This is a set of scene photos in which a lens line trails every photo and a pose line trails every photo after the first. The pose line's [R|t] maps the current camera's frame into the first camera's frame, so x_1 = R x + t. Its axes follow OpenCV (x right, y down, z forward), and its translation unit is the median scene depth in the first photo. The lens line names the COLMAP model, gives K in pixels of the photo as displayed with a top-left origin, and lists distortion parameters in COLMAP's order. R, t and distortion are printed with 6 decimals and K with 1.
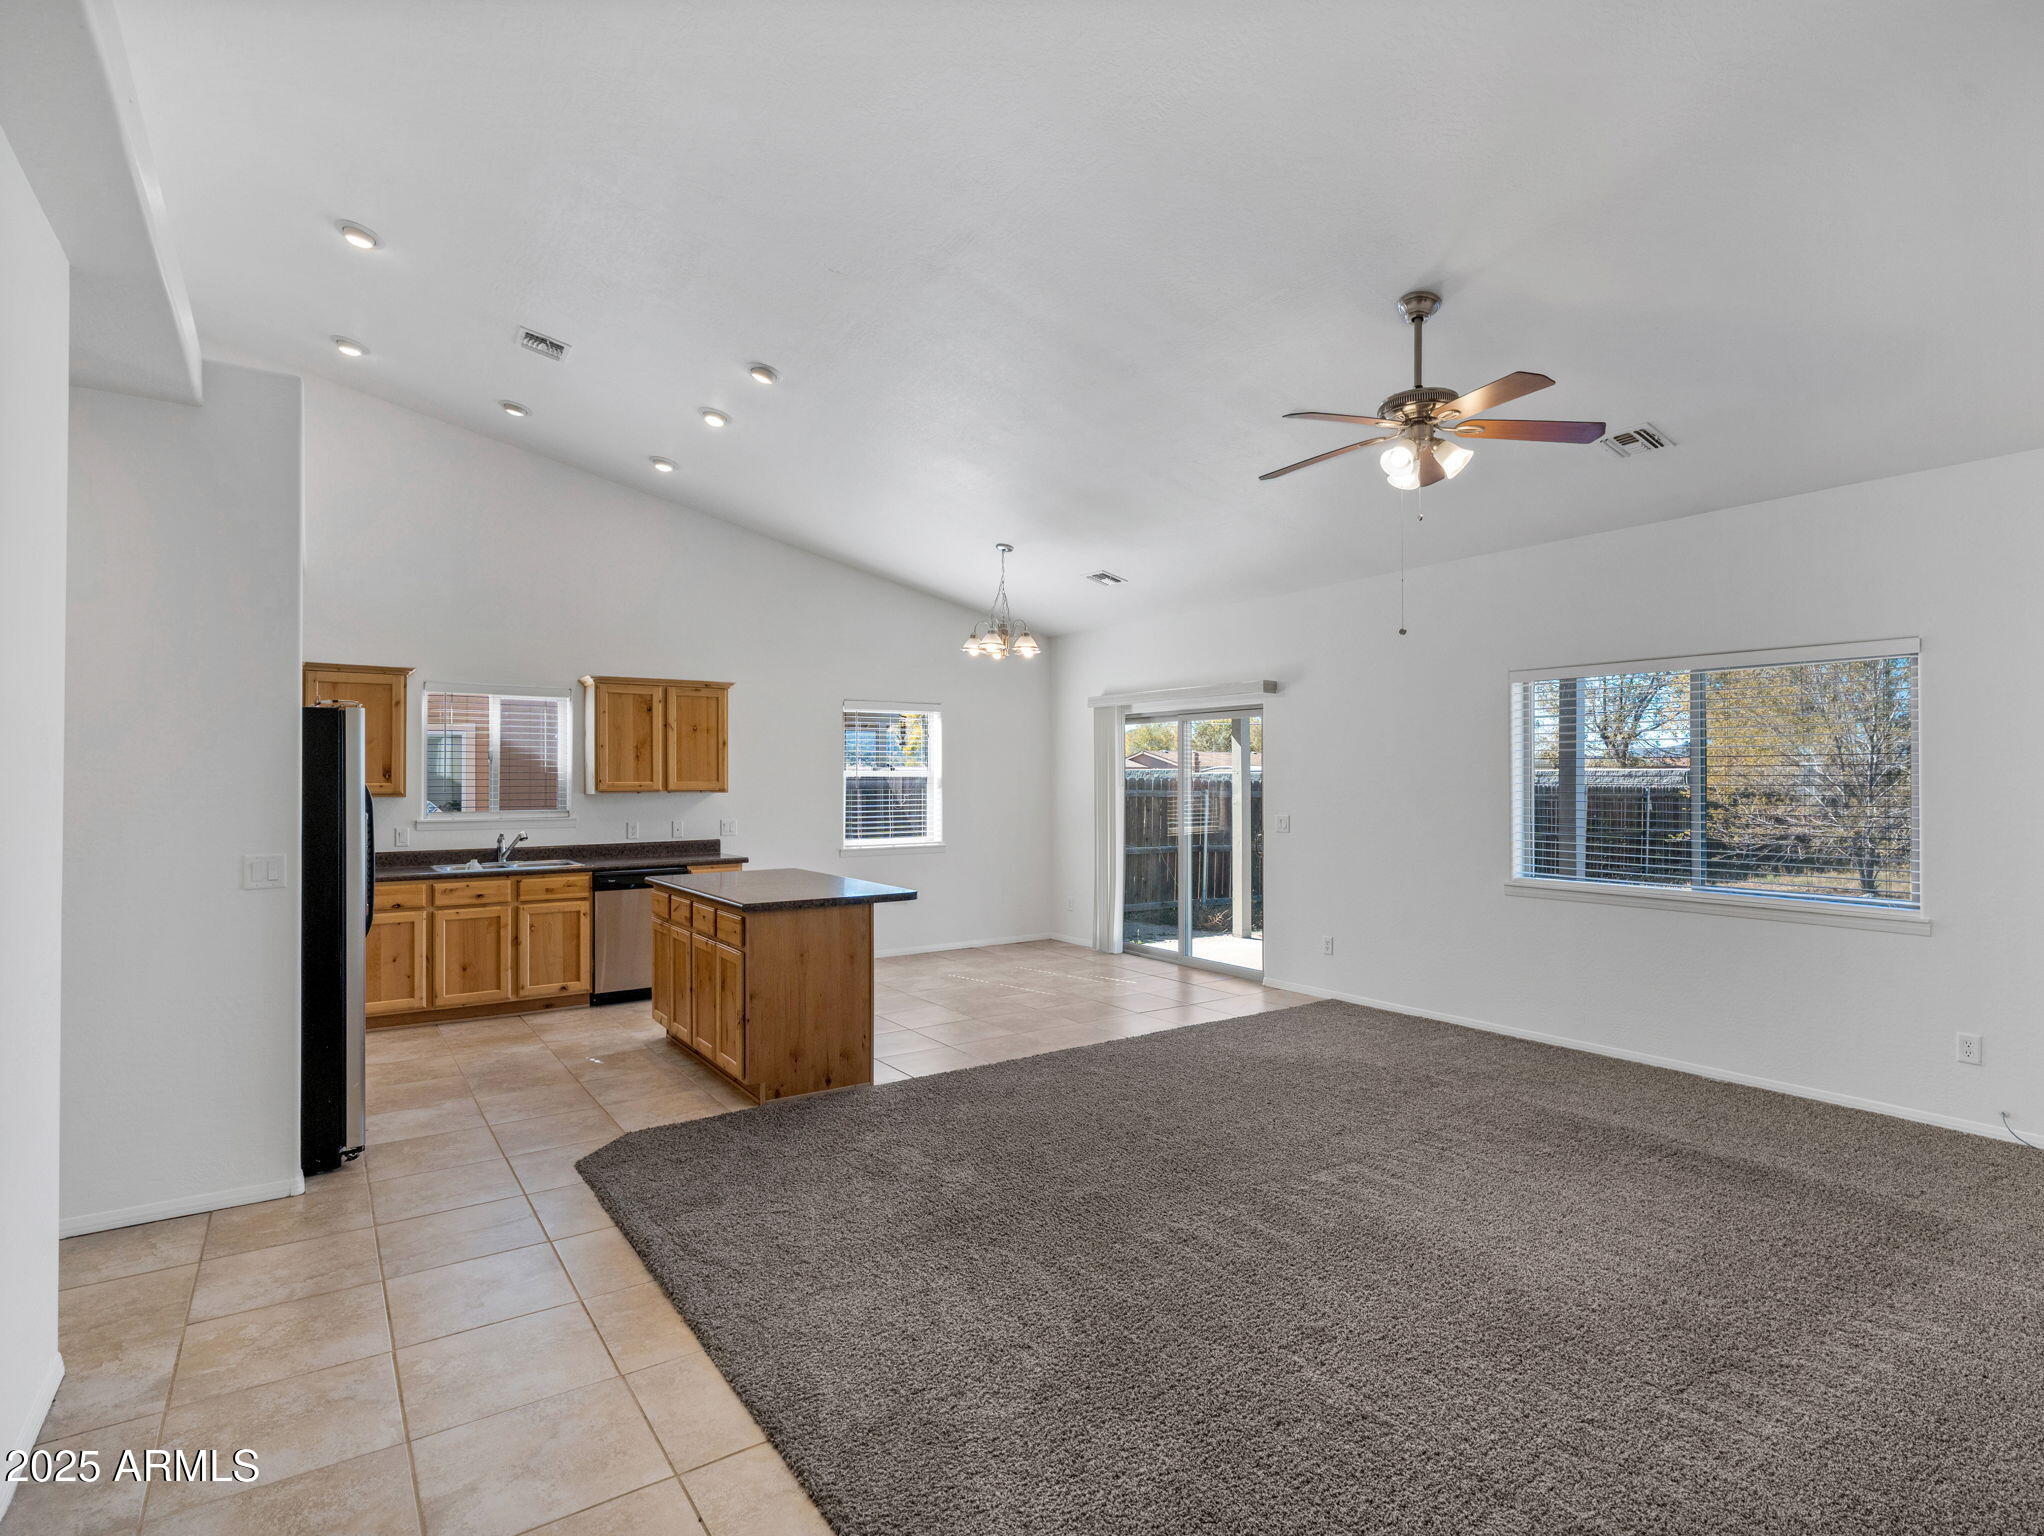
lens RADIAL K [[1038.1, 0, 1024.6], [0, 1038.1, 766.6], [0, 0, 1]] dist [-0.010792, 0.002583]
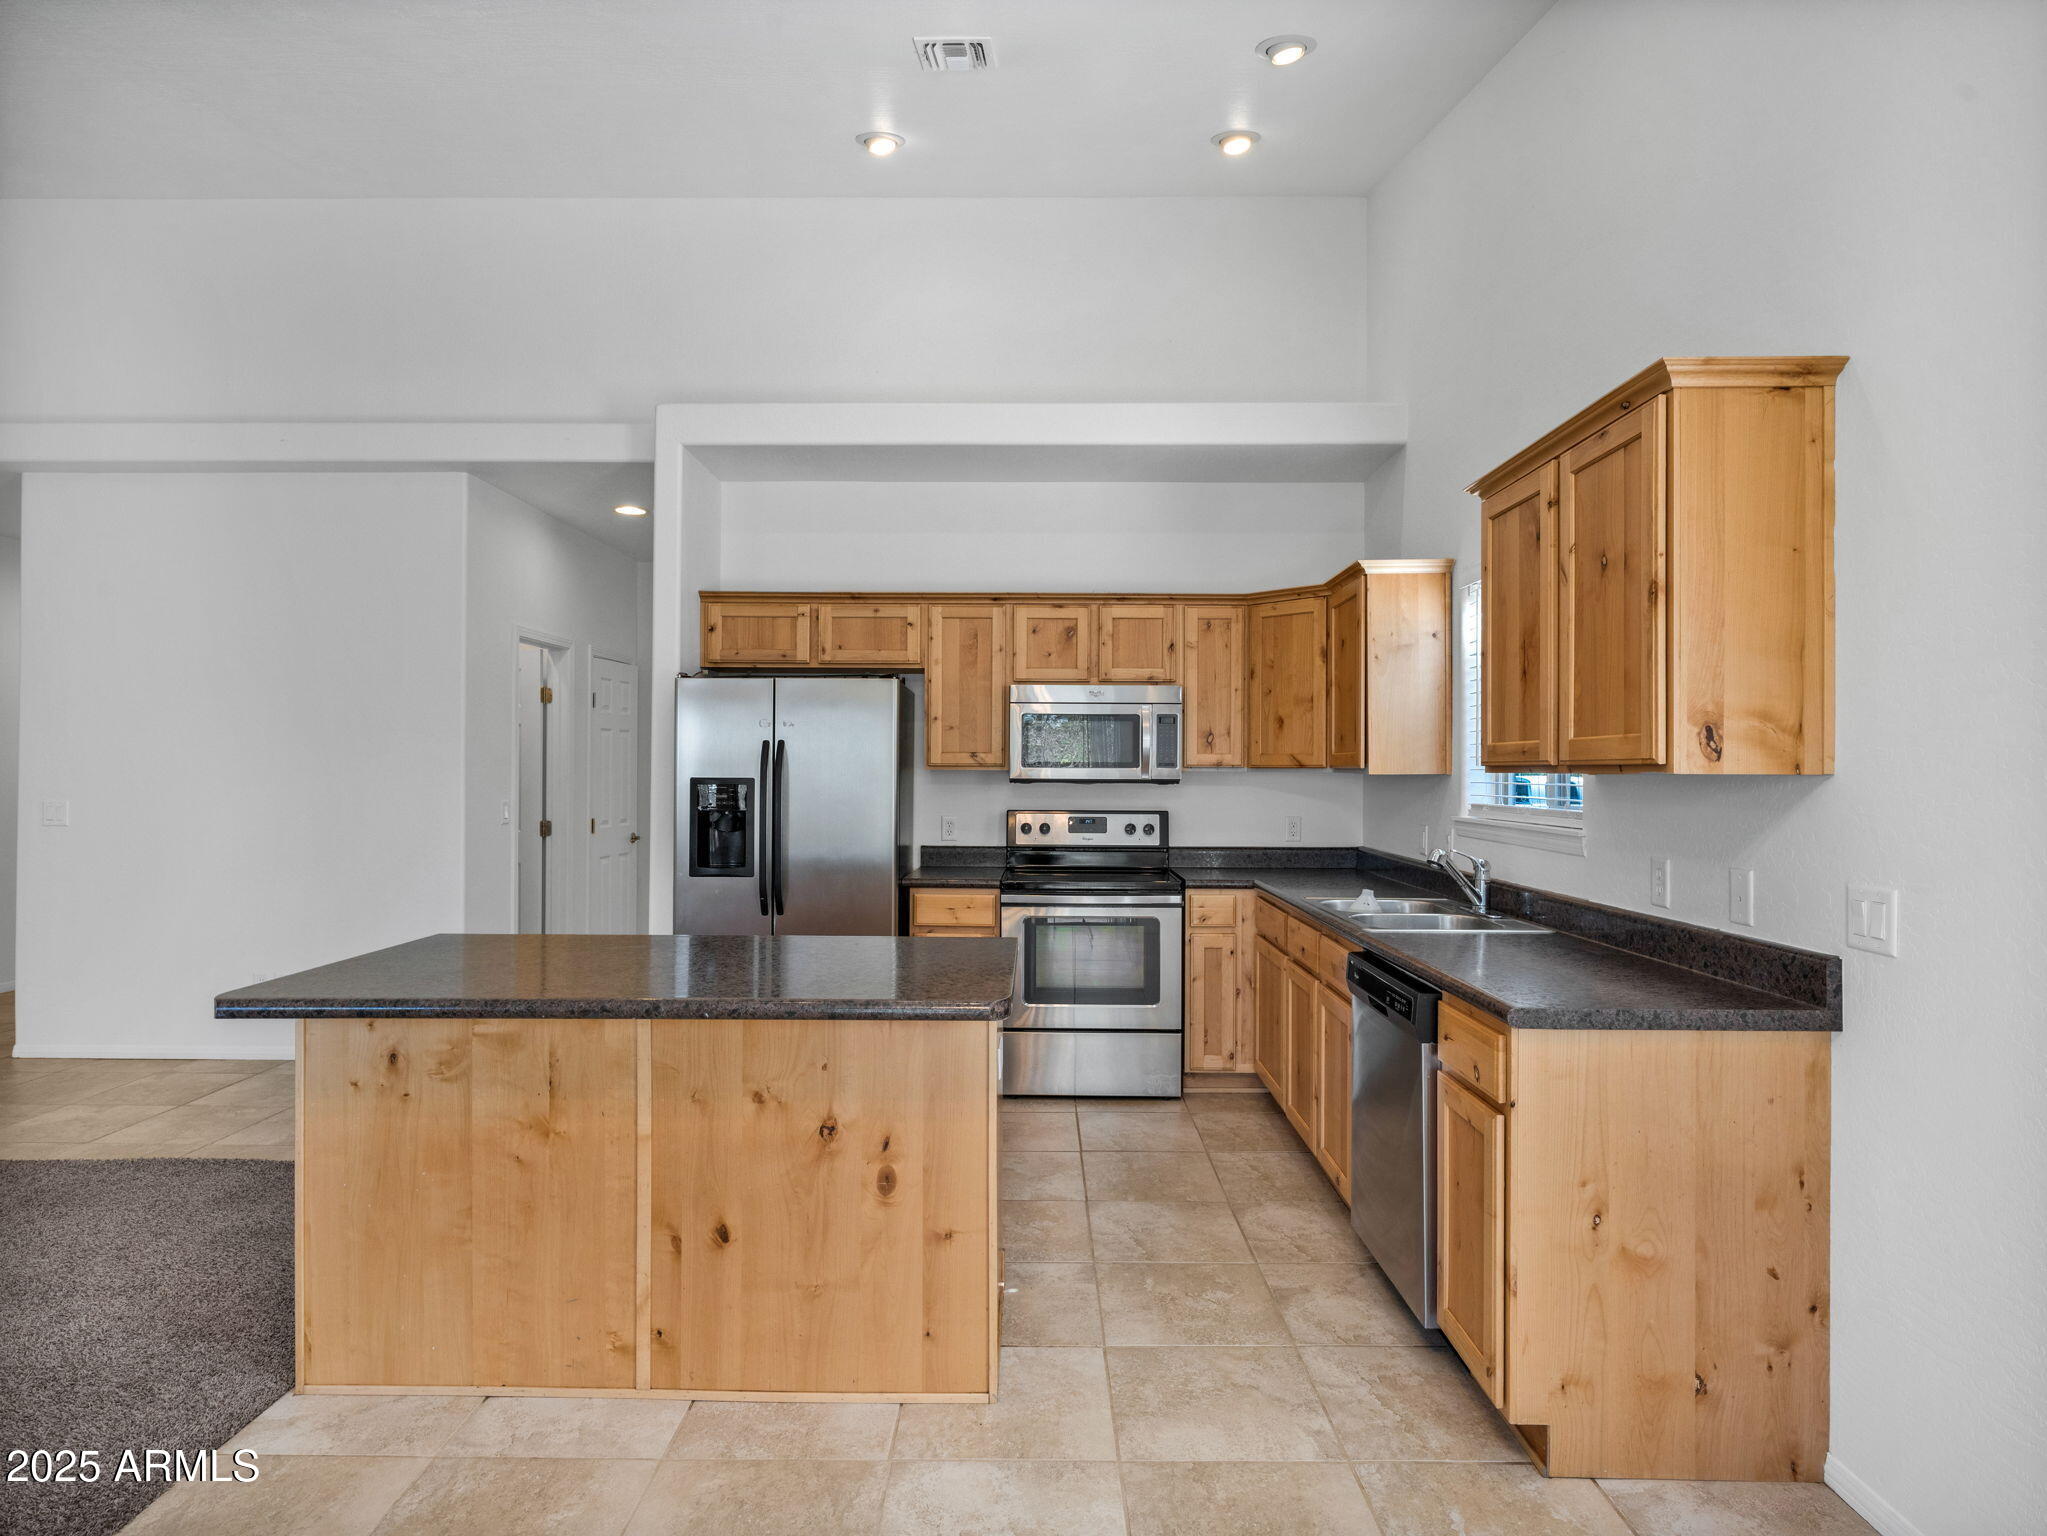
lens RADIAL K [[1115.8, 0, 1025.4], [0, 1115.8, 768.9], [0, 0, 1]] dist [-0.007233, -0.001138]
pose [[-0.576859, -0.000719, -0.816844, 0.049083], [0.006833, 0.999960, -0.005705, 0.025670], [0.816815, -0.008873, -0.576831, 1.086192]]
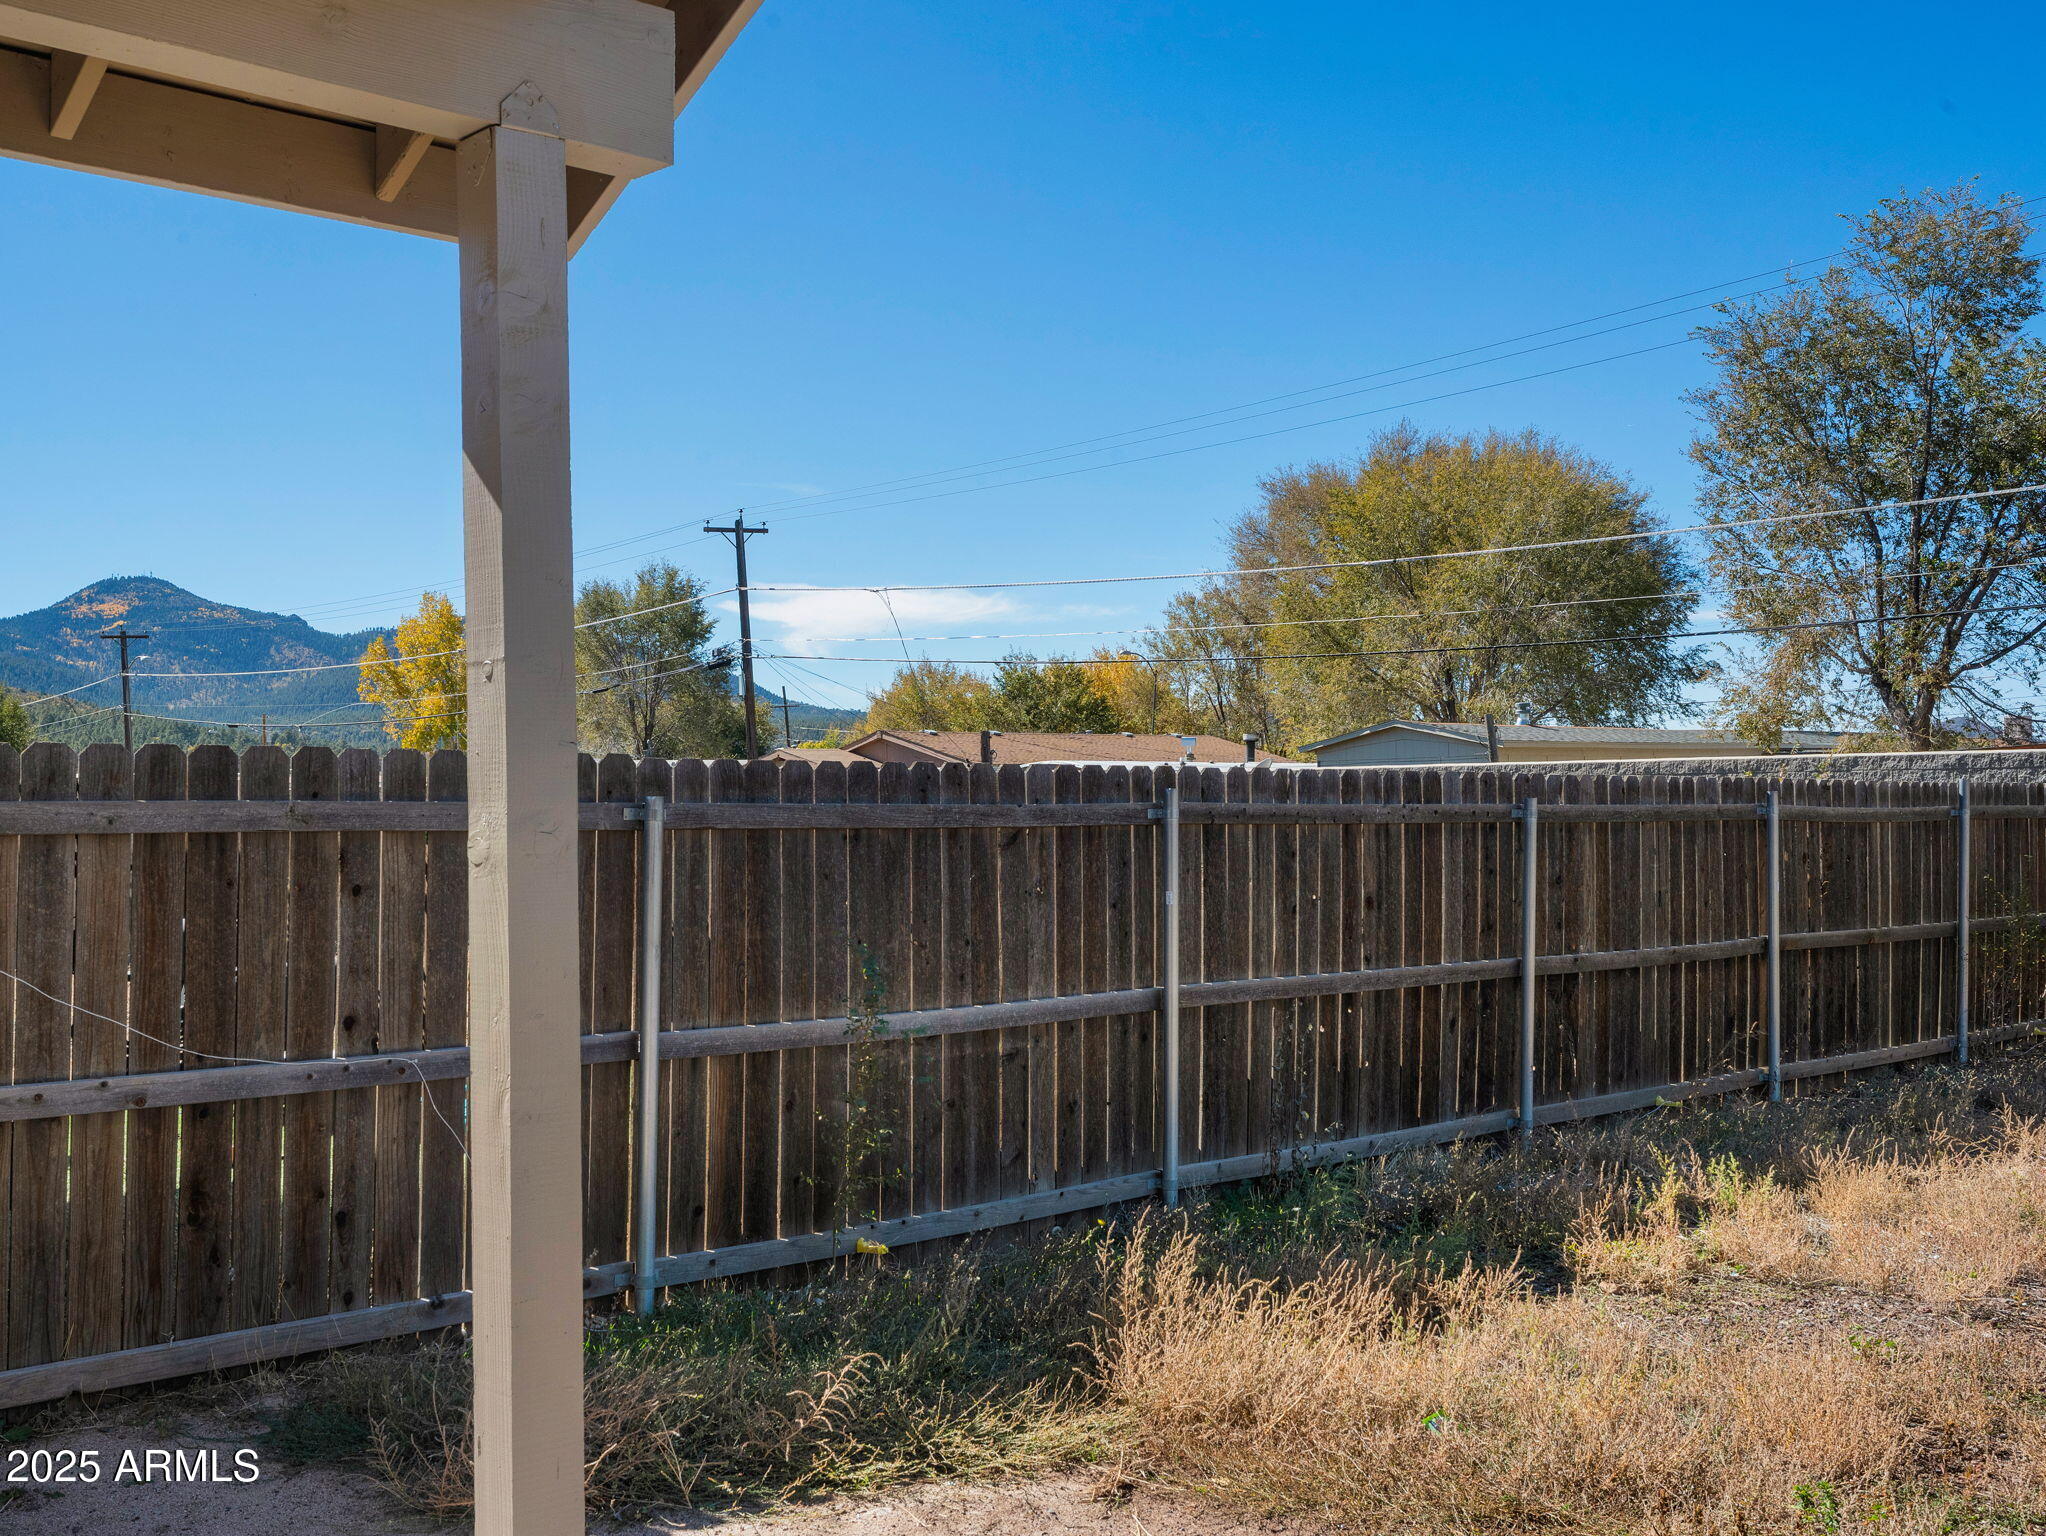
lens RADIAL K [[2072.8, 0, 1023.3], [0, 2072.8, 765.7], [0, 0, 1]] dist [0.009242, 0.000000]
pose [[0.988407, -0.010087, 0.151493, 0.366903], [0.010779, 0.999935, -0.003749, 0.034456], [-0.151446, 0.005339, 0.988451, 1.025104]]
